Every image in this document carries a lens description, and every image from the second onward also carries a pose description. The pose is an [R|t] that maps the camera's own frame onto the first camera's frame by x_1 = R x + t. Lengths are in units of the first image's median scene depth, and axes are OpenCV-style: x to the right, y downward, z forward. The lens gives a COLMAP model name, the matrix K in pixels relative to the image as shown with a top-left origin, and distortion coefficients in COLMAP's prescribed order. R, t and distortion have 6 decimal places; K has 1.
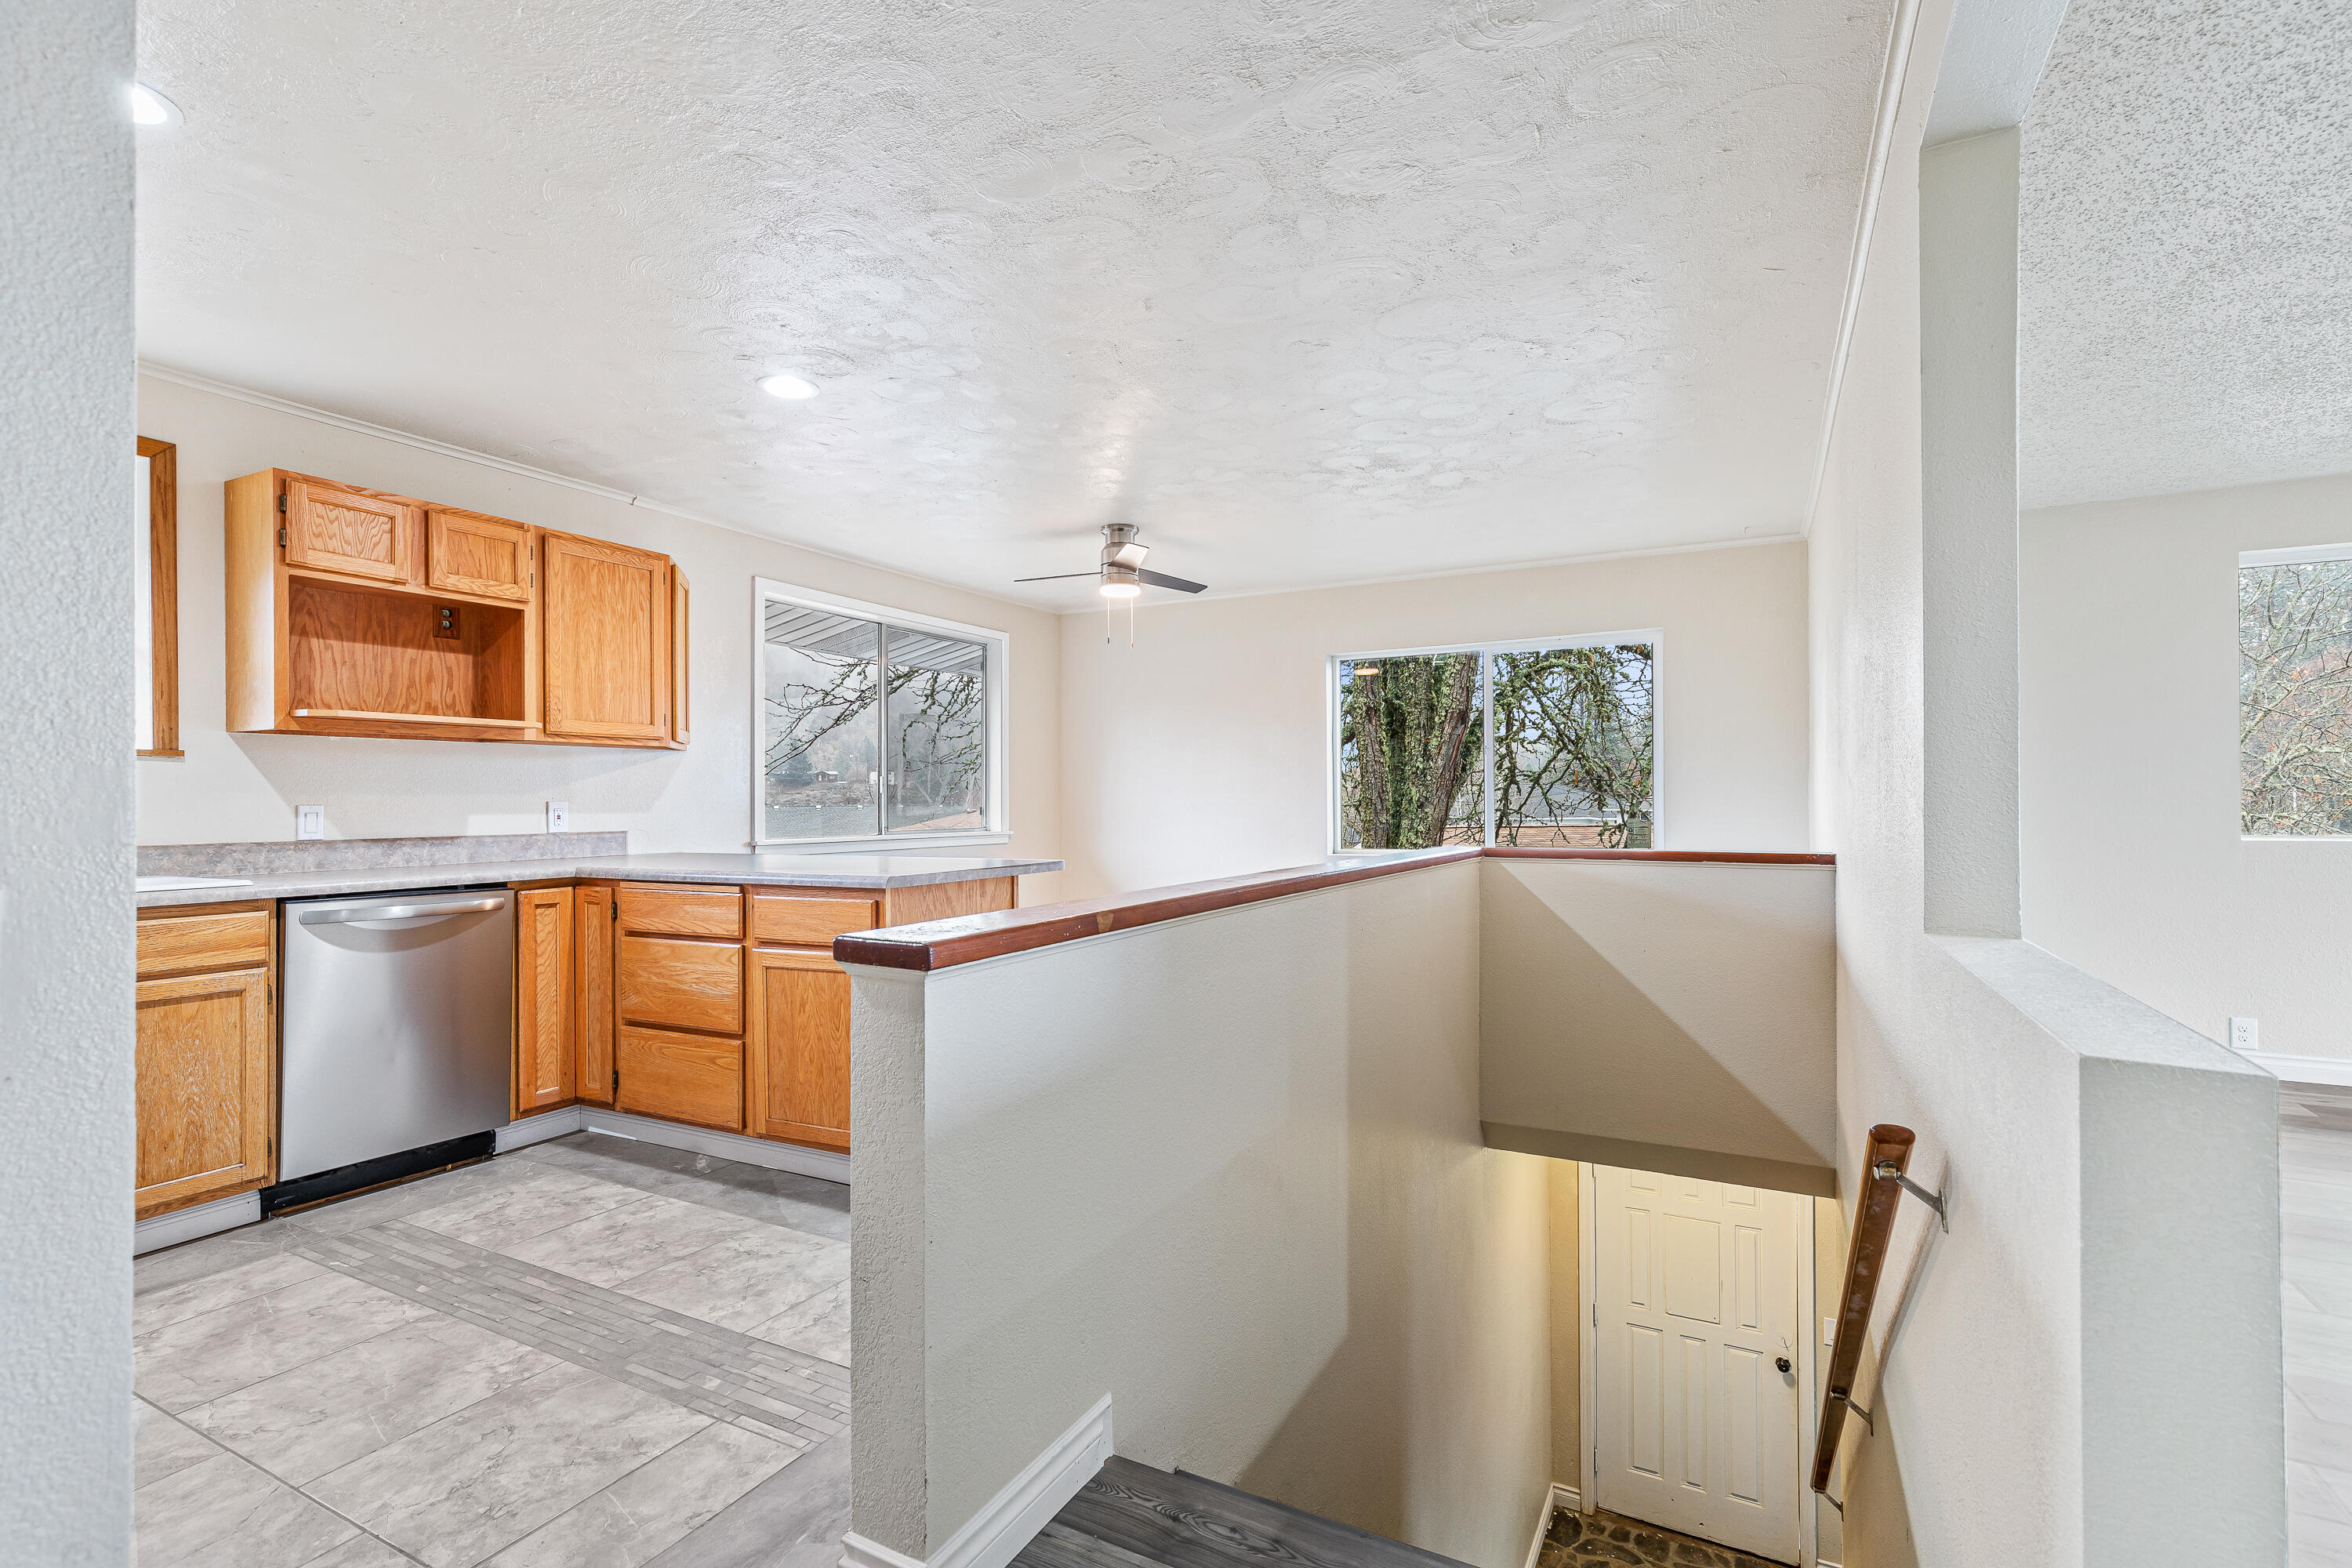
lens RADIAL K [[1076.1, 0, 1182.4], [0, 1076.1, 787.3], [0, 0, 1]] dist [0.001636, -0.000001]
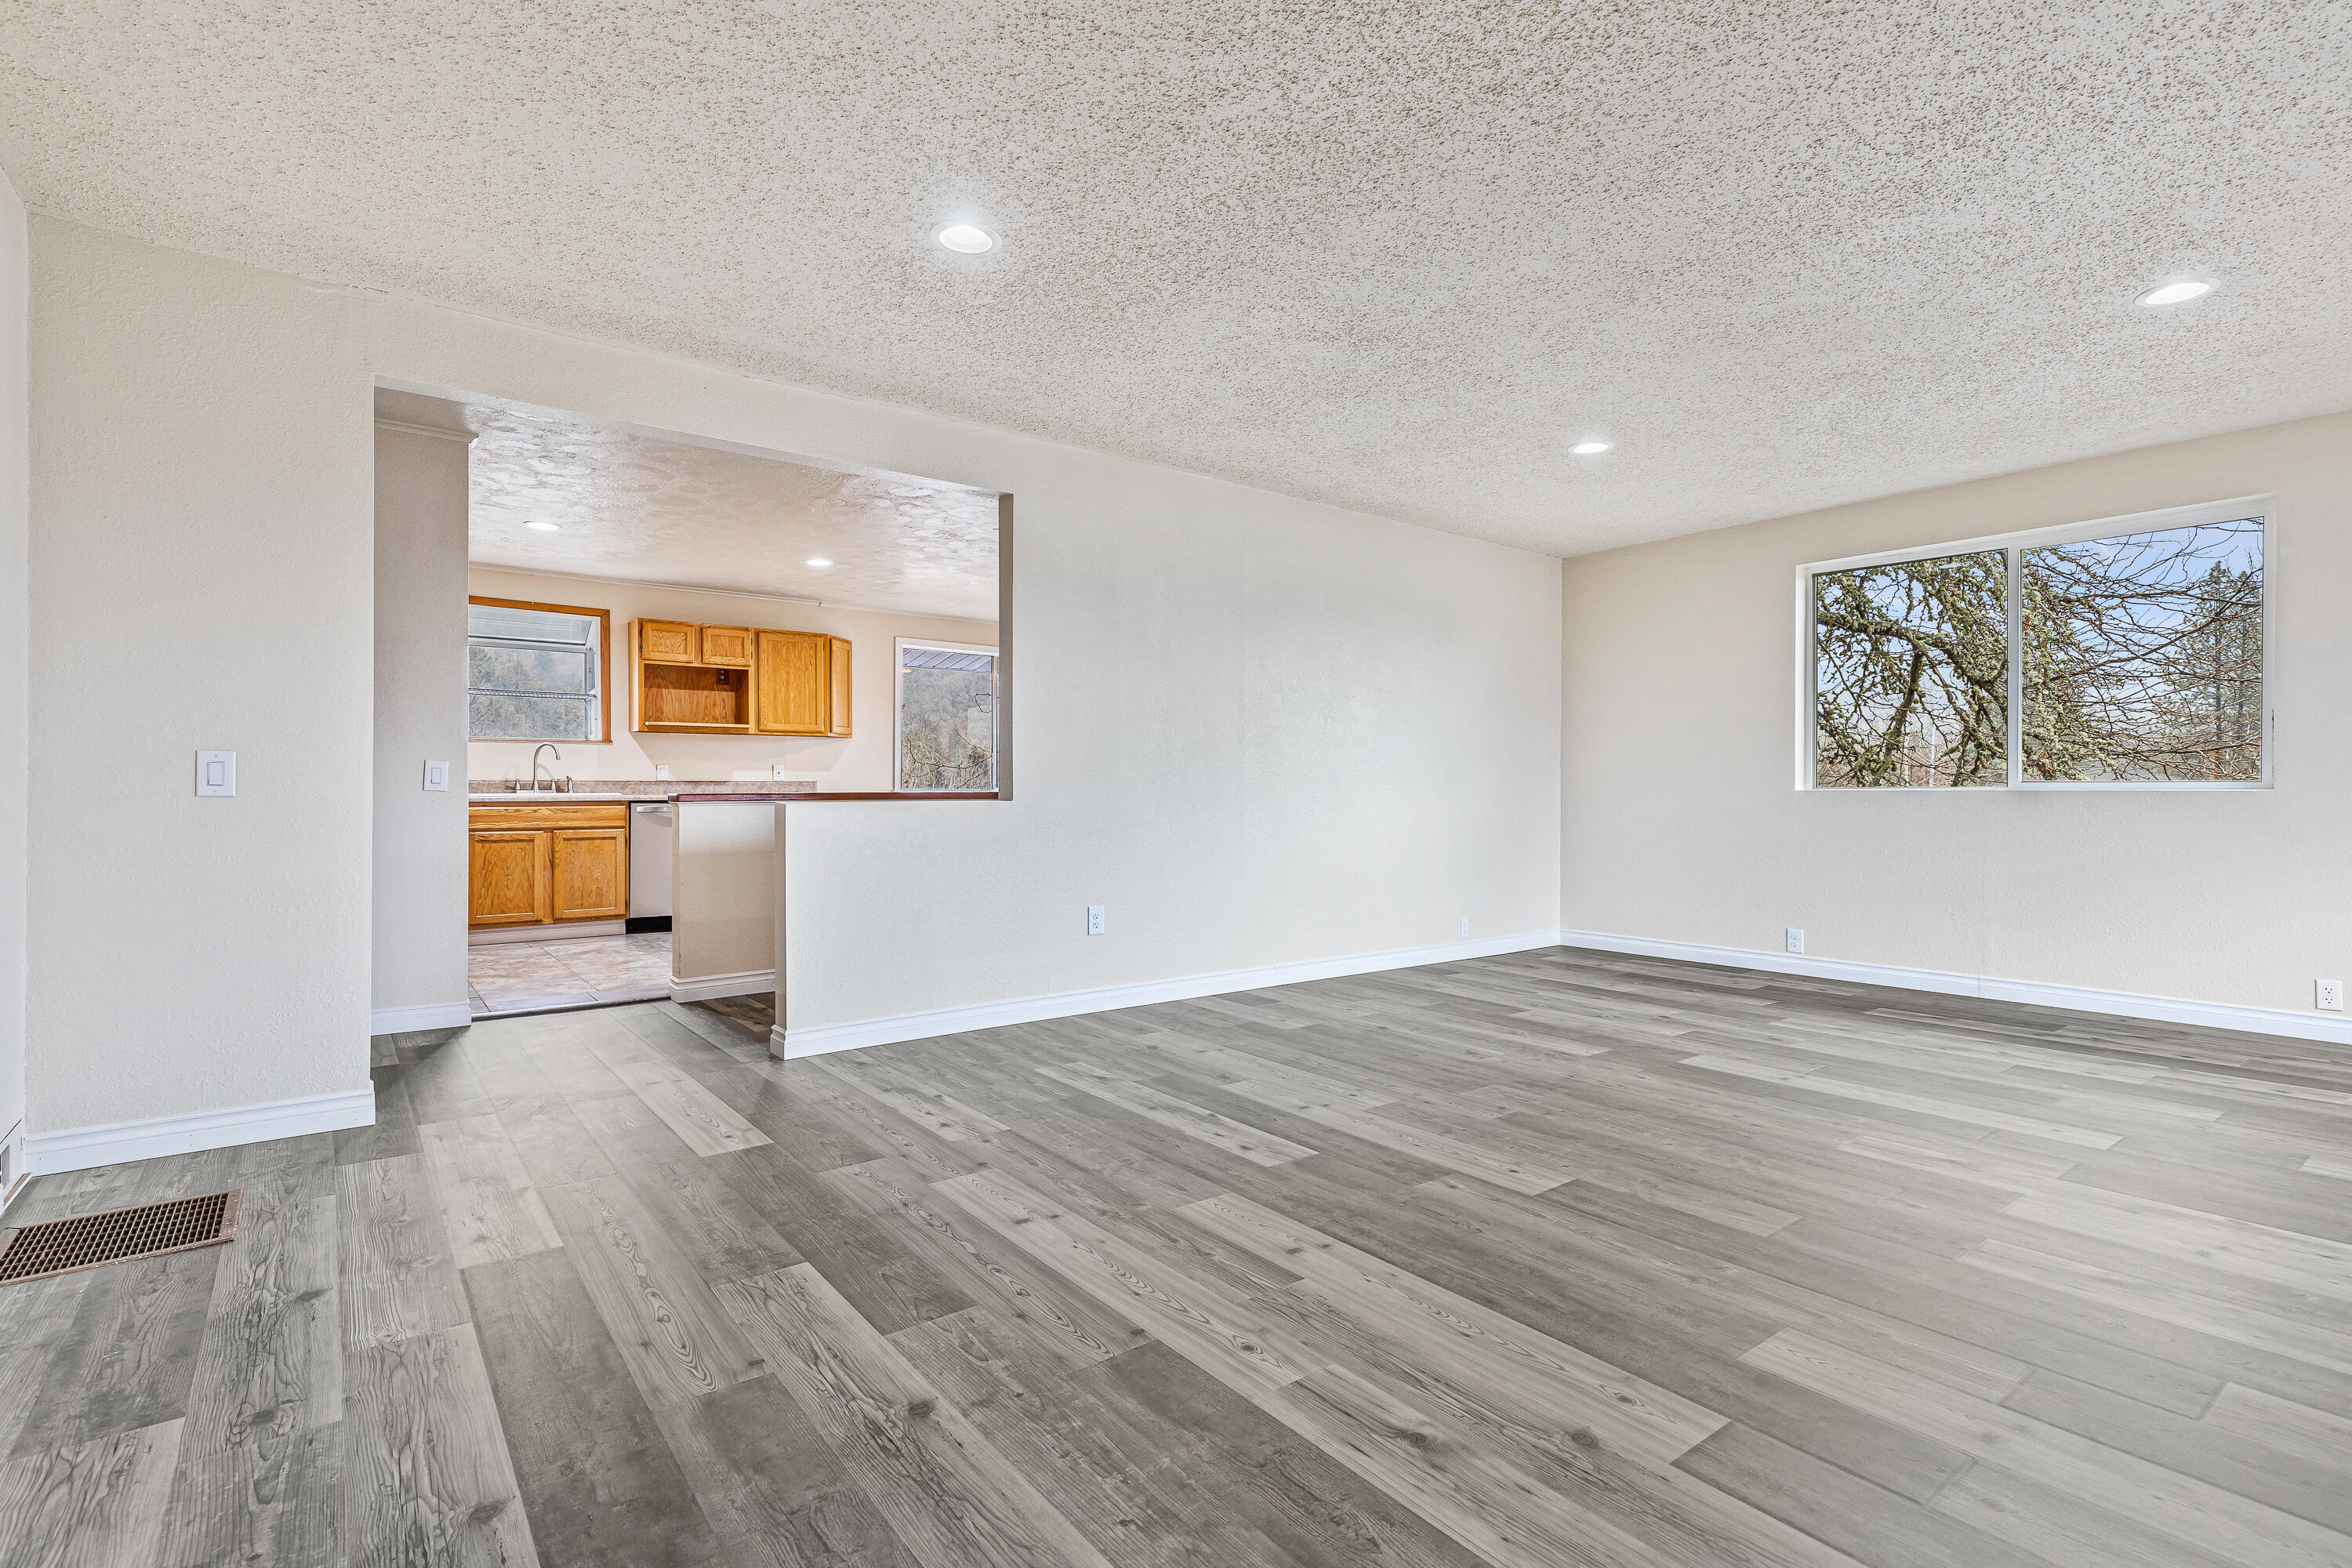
lens RADIAL K [[1076.1, 0, 1180.4], [0, 1076.1, 782.3], [0, 0, 1]] dist [0.001636, -0.000001]
pose [[0.913997, 0.002965, -0.405710, 0.989844], [0.002048, 0.999927, 0.011922, 0.026683], [0.405715, -0.011727, 0.913924, -0.550248]]
